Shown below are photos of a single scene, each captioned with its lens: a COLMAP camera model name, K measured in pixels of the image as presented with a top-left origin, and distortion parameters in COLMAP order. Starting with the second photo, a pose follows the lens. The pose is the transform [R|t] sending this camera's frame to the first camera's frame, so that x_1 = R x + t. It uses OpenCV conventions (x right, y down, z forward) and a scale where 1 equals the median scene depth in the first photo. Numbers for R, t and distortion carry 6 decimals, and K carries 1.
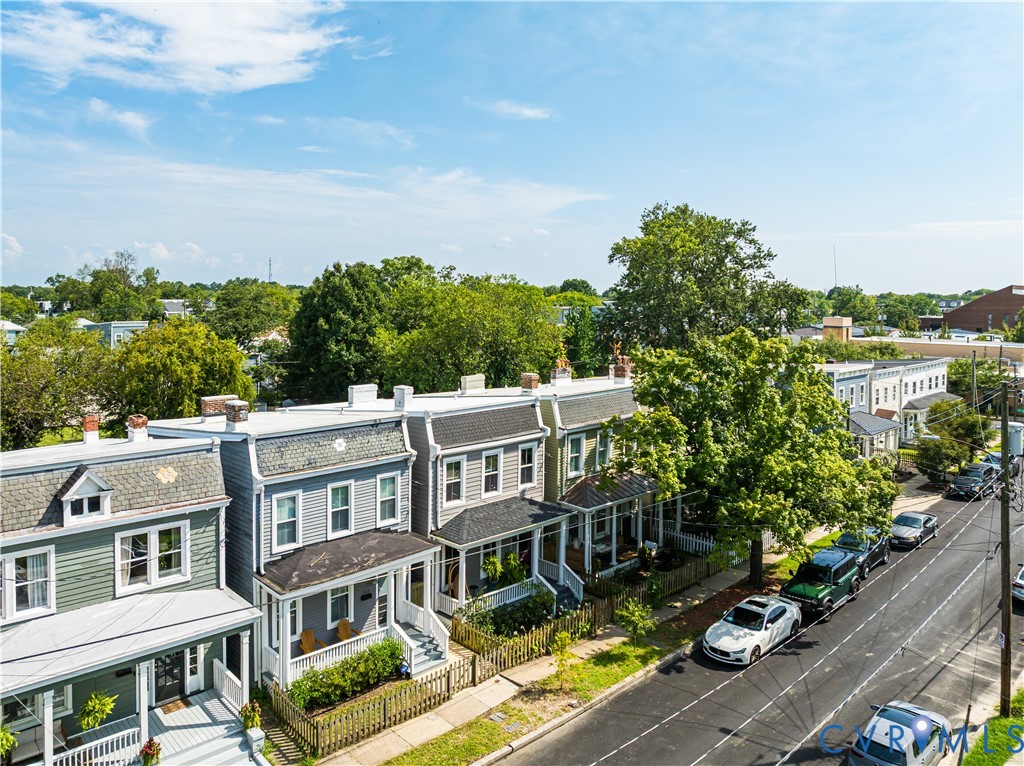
lens RADIAL K [[709.6, 0, 485.9], [0, 709.6, 320.3], [0, 0, 1]] dist [-0.021422, -0.006176]
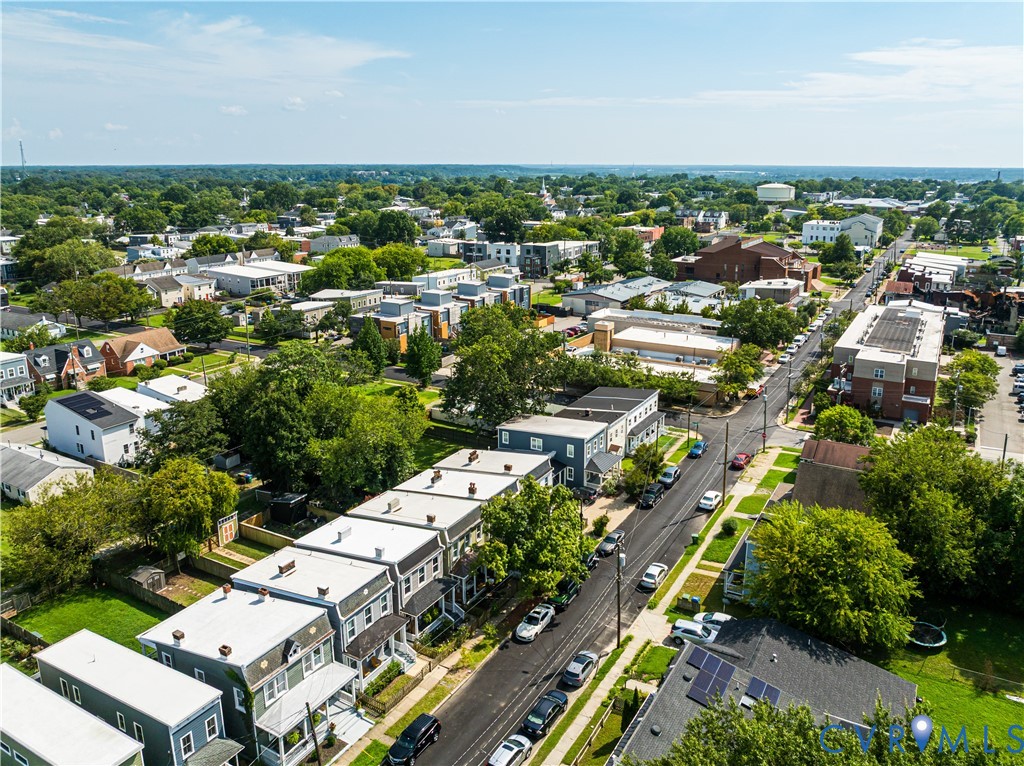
lens RADIAL K [[730.3, 0, 512.0], [0, 730.3, 383.0], [0, 0, 1]] dist [-0.010472, -0.004704]
pose [[0.955124, -0.093672, 0.281004, -0.339527], [0.015061, 0.962810, 0.269758, -1.073372], [-0.295822, -0.253420, 0.921015, -1.126575]]
